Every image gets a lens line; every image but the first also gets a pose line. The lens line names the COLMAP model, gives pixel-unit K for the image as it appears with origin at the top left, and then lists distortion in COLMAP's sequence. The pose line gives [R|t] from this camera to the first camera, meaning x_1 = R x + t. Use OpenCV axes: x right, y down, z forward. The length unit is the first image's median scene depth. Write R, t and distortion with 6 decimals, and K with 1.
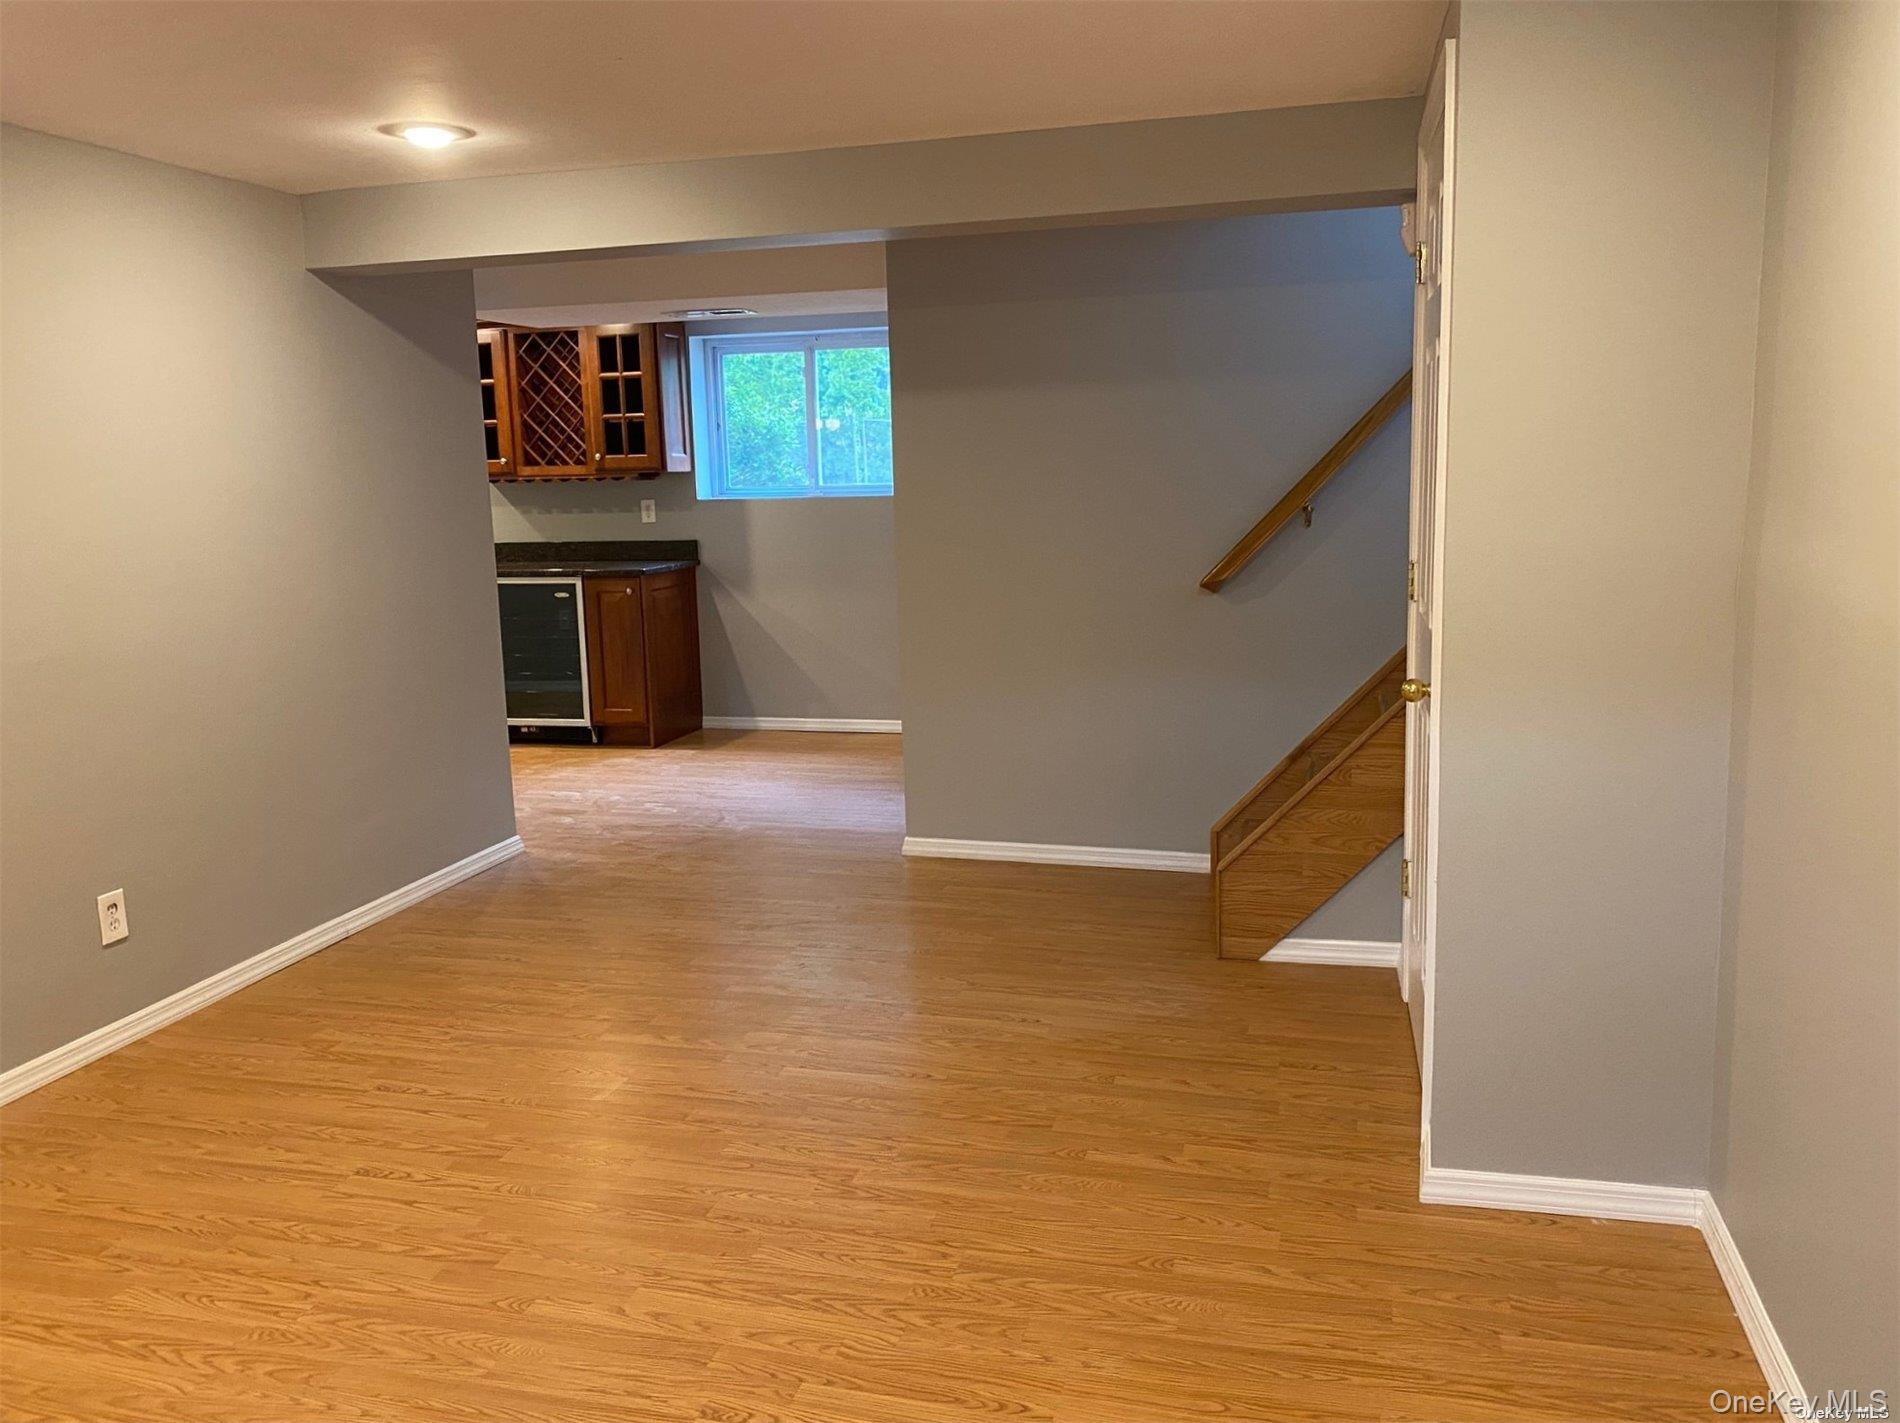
lens RADIAL K [[1515.0, 0, 960.5], [0, 1515.0, 720.7], [0, 0, 1]] dist [0.005024, -0.004578]
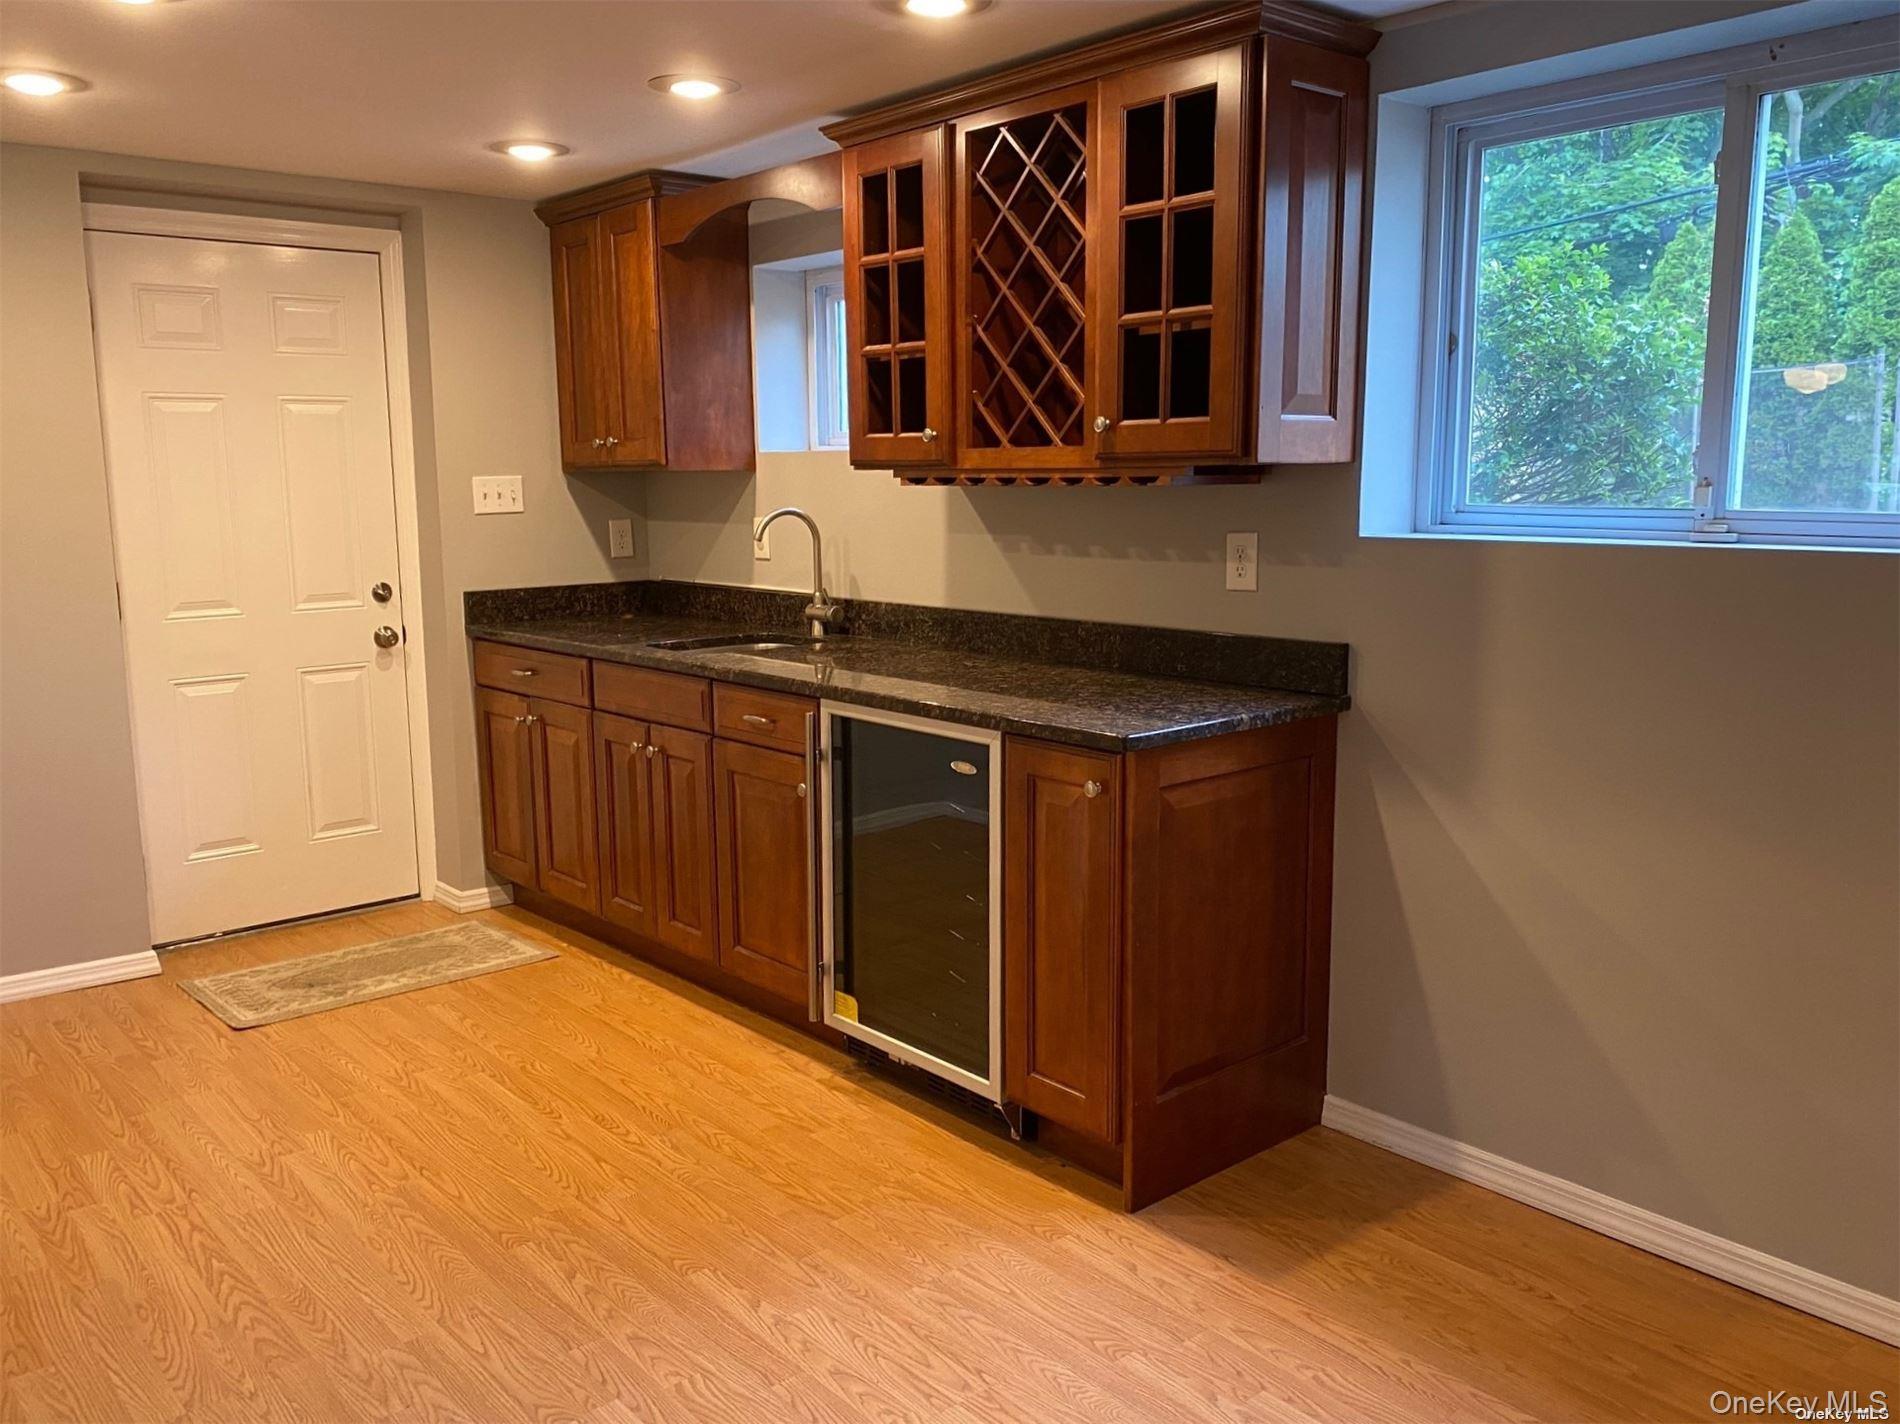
lens RADIAL K [[1515.0, 0, 951.5], [0, 1515.0, 729.1], [0, 0, 1]] dist [0.005024, -0.004578]
pose [[0.818964, 0.111655, -0.562878, -0.040382], [-0.104090, 0.993520, 0.045633, -0.108408], [0.564326, 0.021218, 0.825280, 0.650335]]
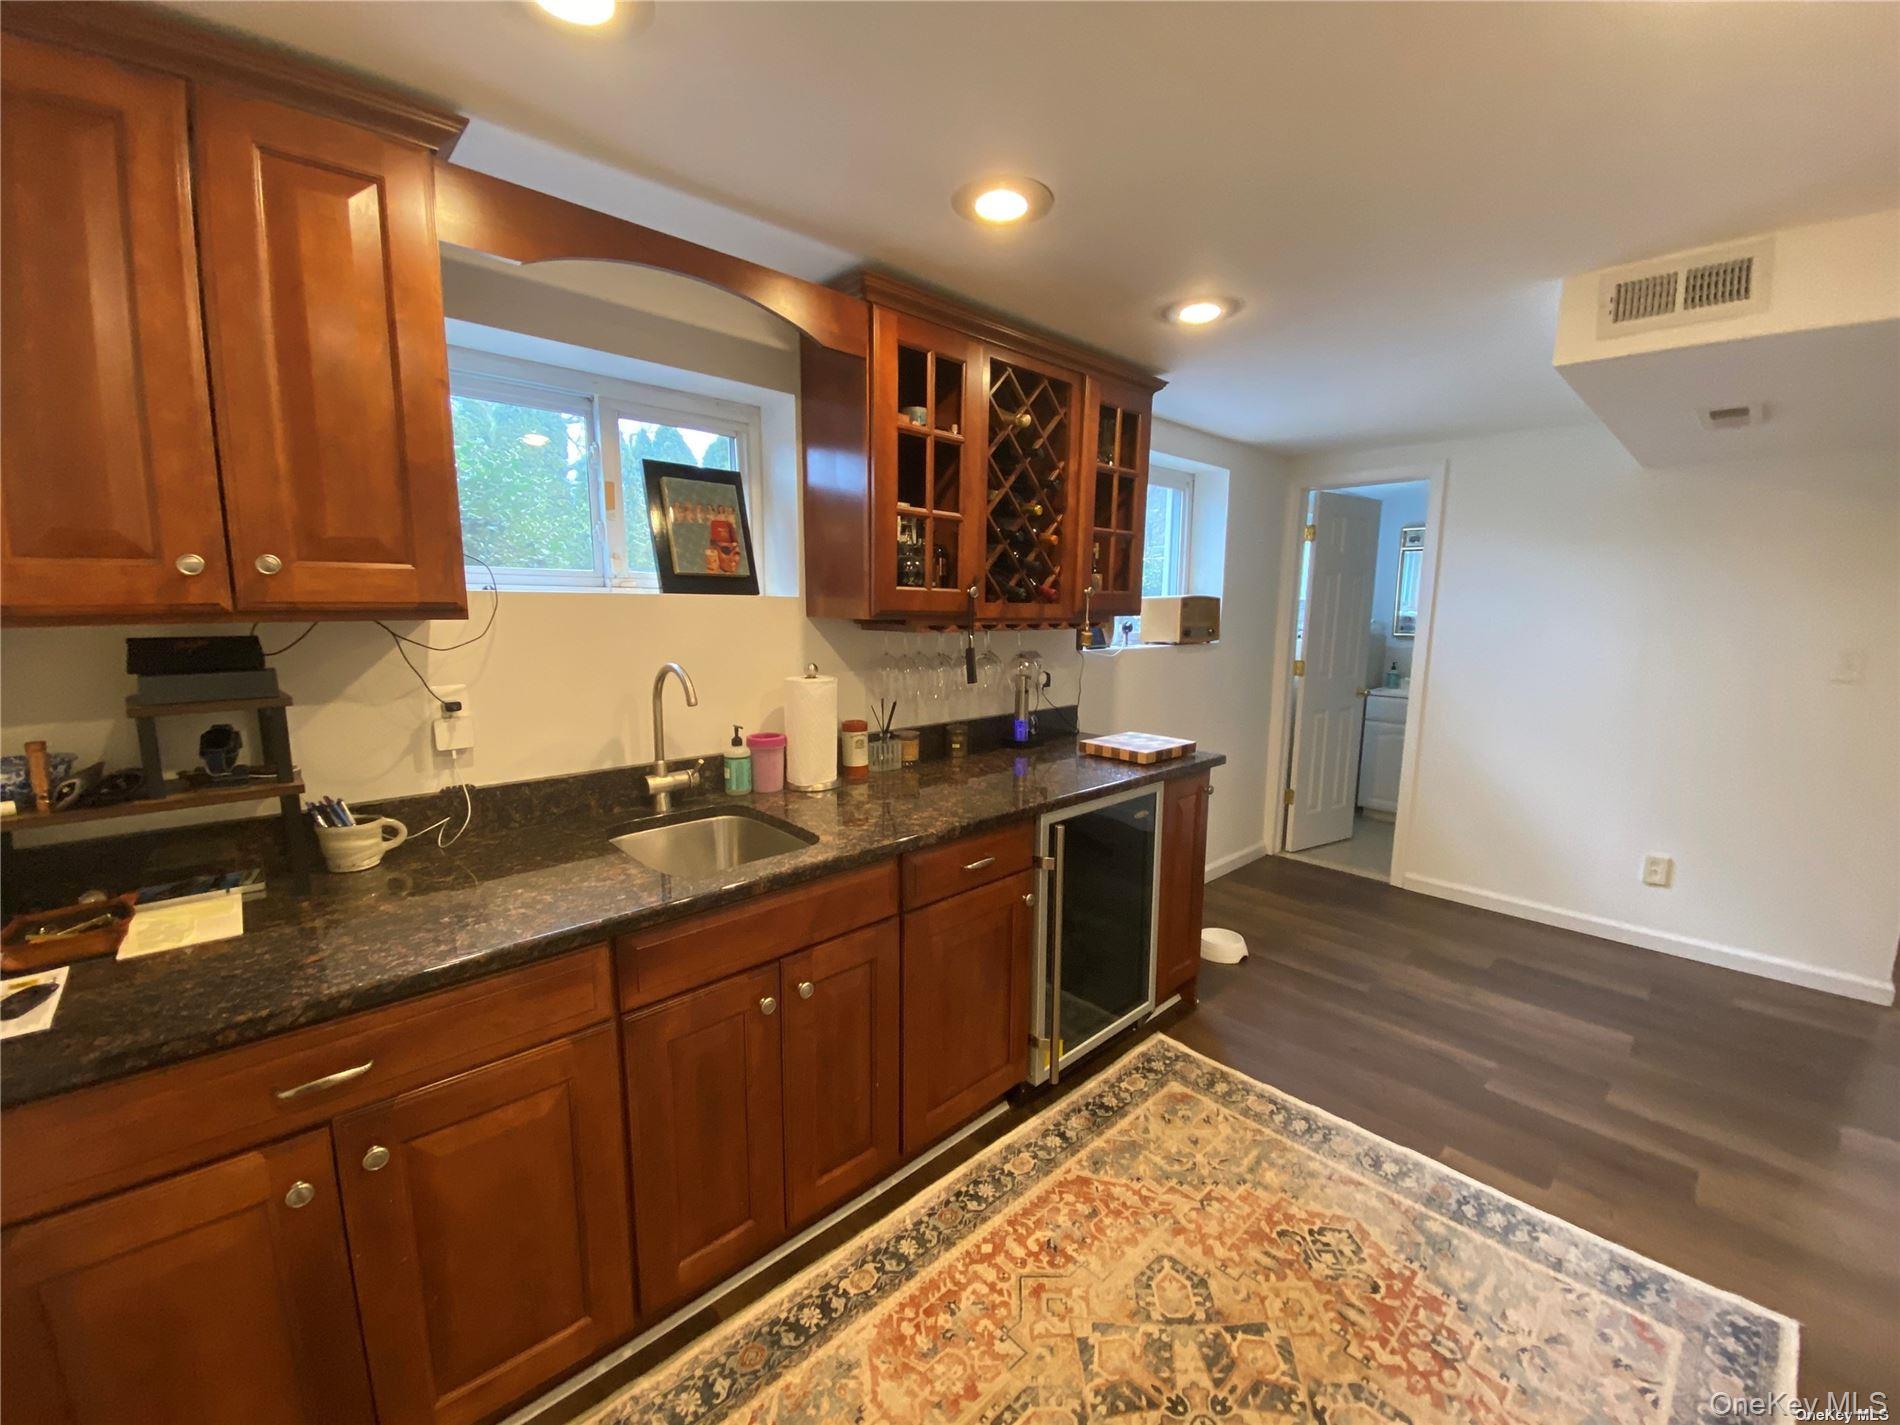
lens RADIAL K [[772.3, 0, 948.4], [0, 772.3, 696.1], [0, 0, 1]] dist [0.001269, -0.007893]
pose [[0.533246, -0.074631, 0.842662, -0.544482], [0.115969, 0.993146, 0.014572, -0.139663], [-0.837973, 0.089952, 0.538246, 0.871716]]
